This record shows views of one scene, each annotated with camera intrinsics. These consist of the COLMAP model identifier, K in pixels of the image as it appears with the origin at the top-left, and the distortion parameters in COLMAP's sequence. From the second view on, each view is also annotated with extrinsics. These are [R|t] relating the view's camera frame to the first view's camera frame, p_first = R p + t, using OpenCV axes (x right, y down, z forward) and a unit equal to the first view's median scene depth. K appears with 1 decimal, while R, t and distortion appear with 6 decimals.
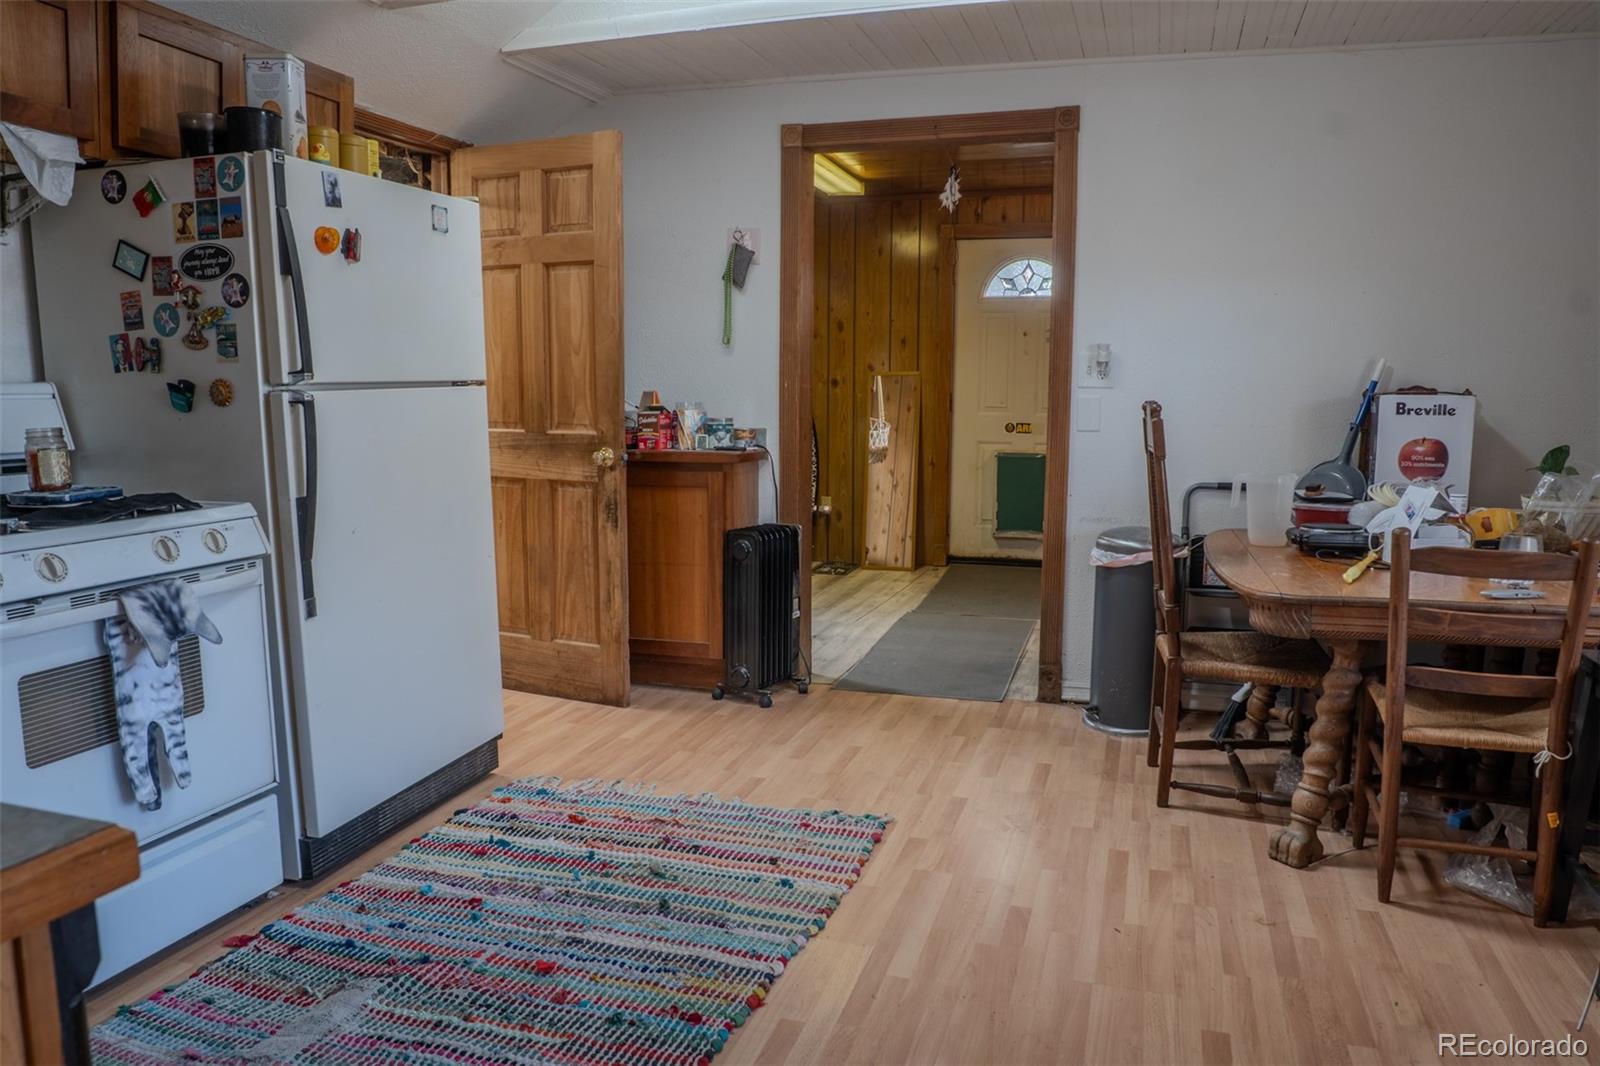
lens RADIAL K [[1121.9, 0, 801.5], [0, 1121.9, 534.4], [0, 0, 1]] dist [-0.081642, 0.044884]
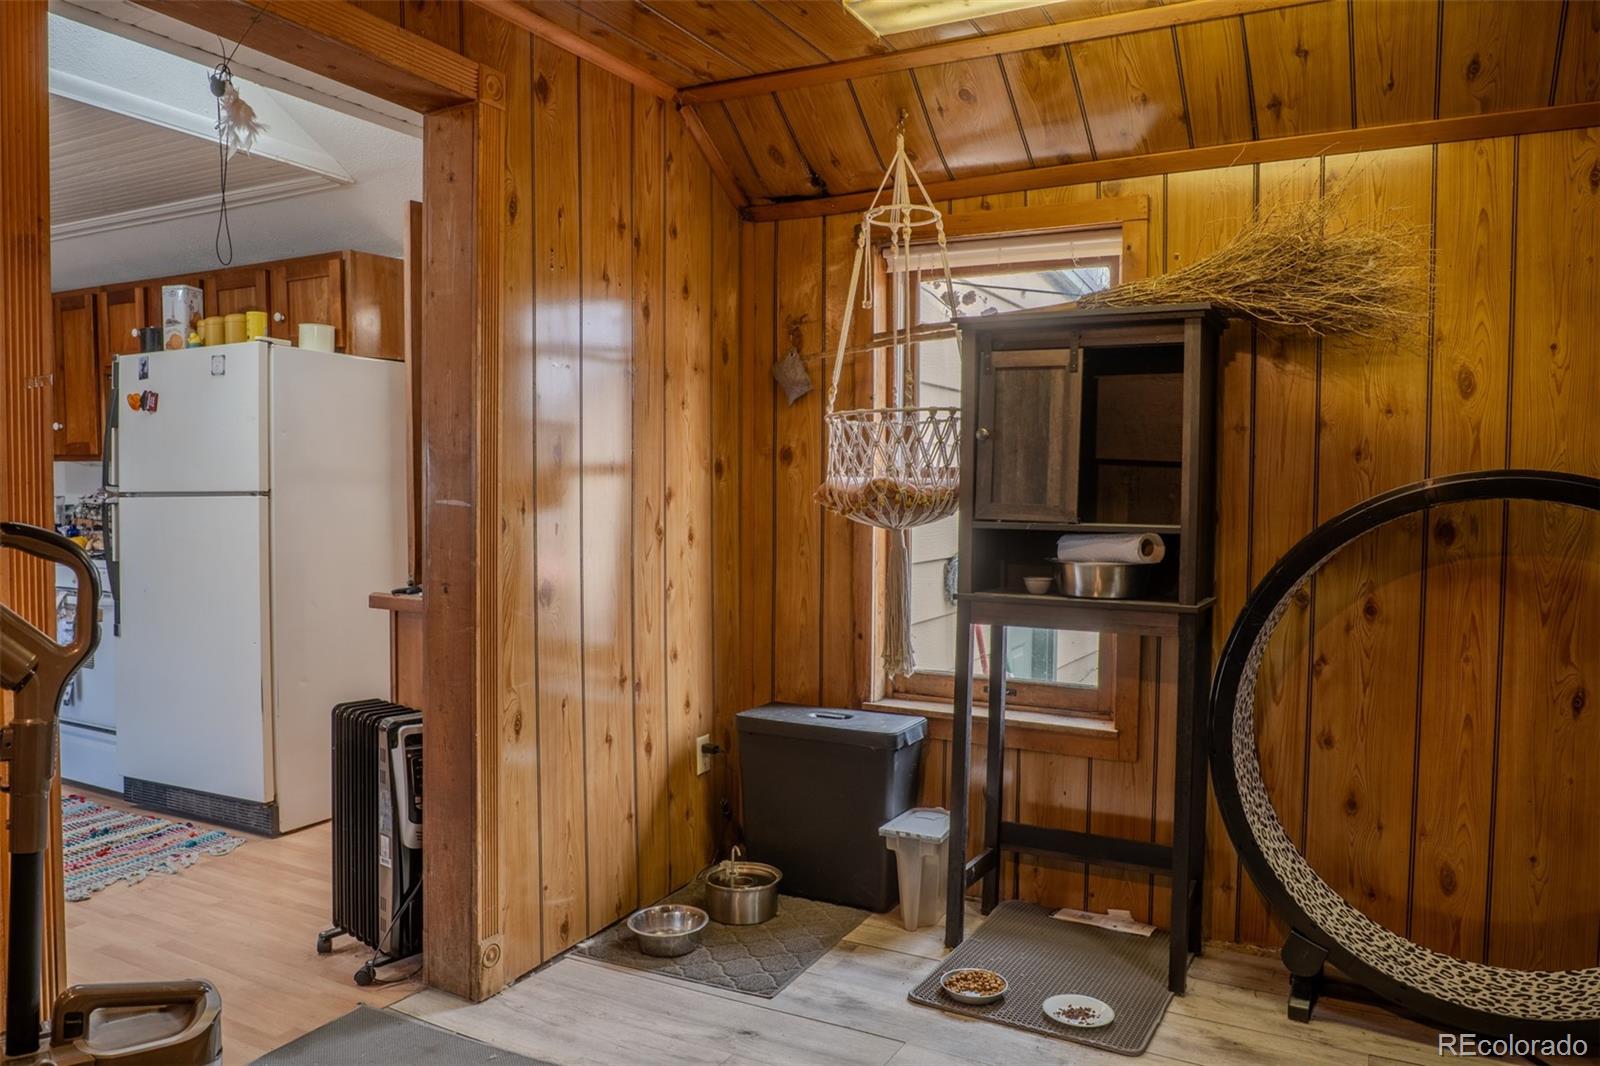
lens RADIAL K [[1121.9, 0, 801.5], [0, 1121.9, 534.4], [0, 0, 1]] dist [-0.081642, 0.044884]
pose [[-0.173681, 0.039117, -0.984025, 0.628354], [-0.135589, 0.988745, 0.063237, -0.204237], [0.975423, 0.144406, -0.166423, 1.469611]]
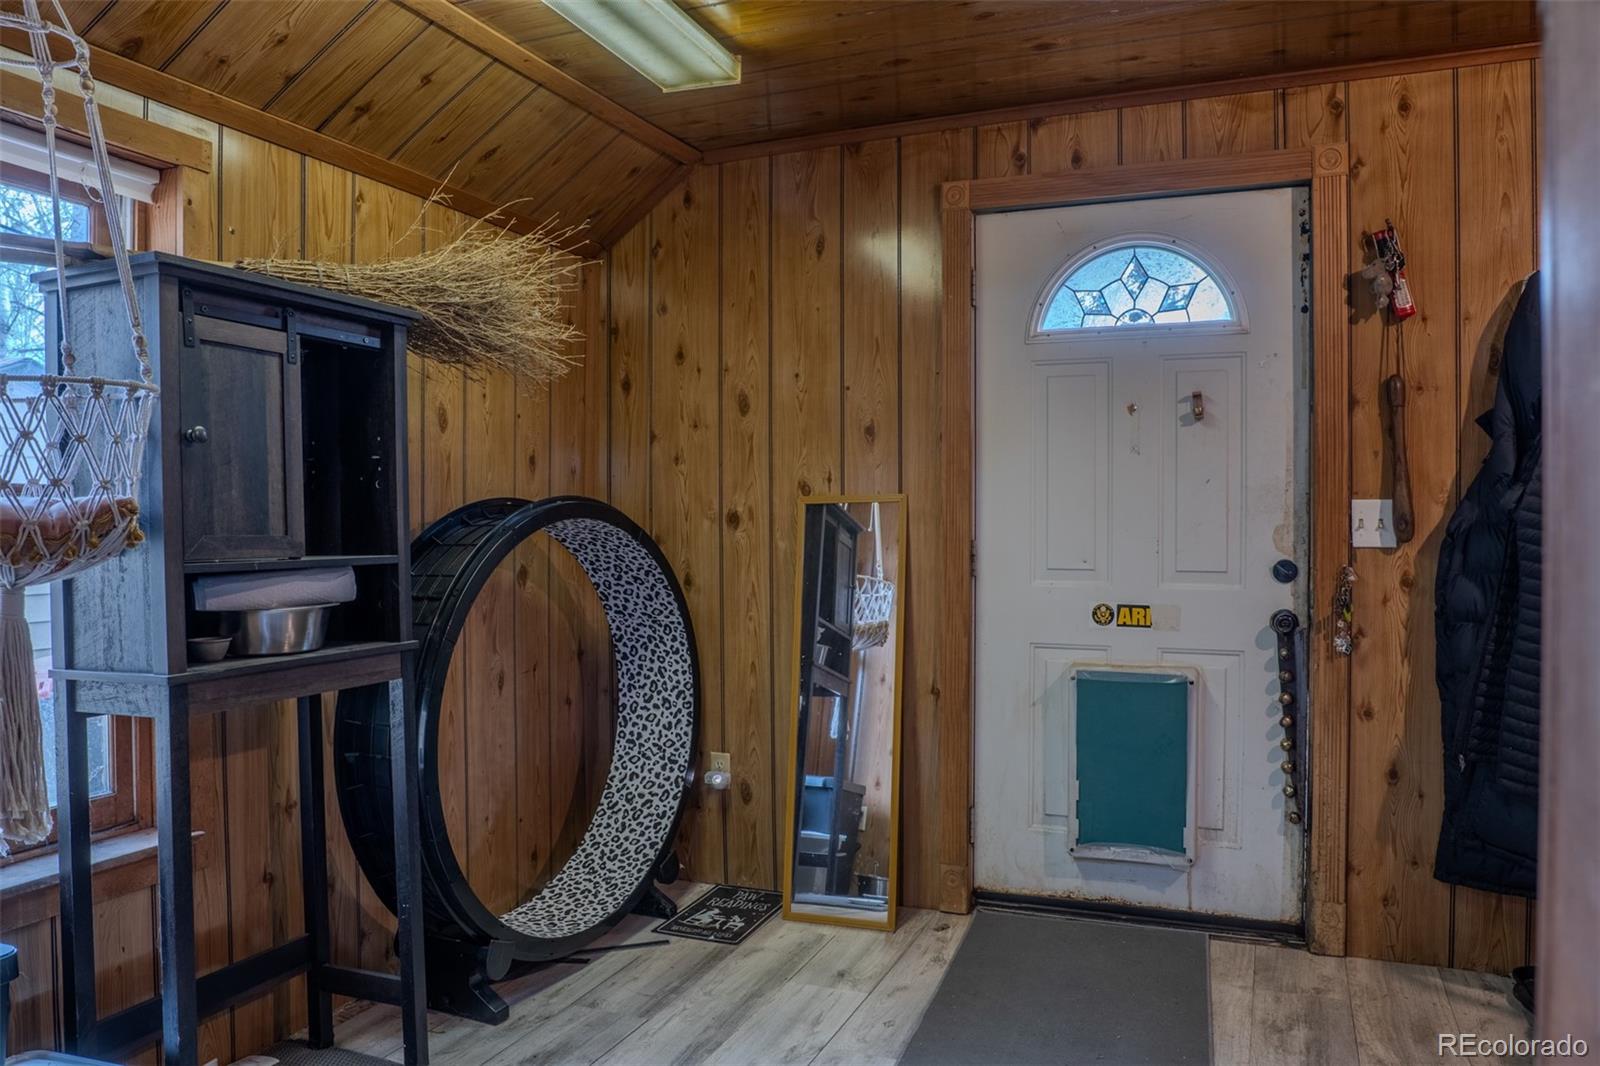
lens RADIAL K [[1121.9, 0, 801.5], [0, 1121.9, 534.4], [0, 0, 1]] dist [-0.081642, 0.044884]
pose [[0.996899, -0.006879, -0.078393, 0.183738], [-0.002227, 0.993306, -0.115488, -0.137907], [0.078662, 0.115305, 0.990211, 0.988879]]
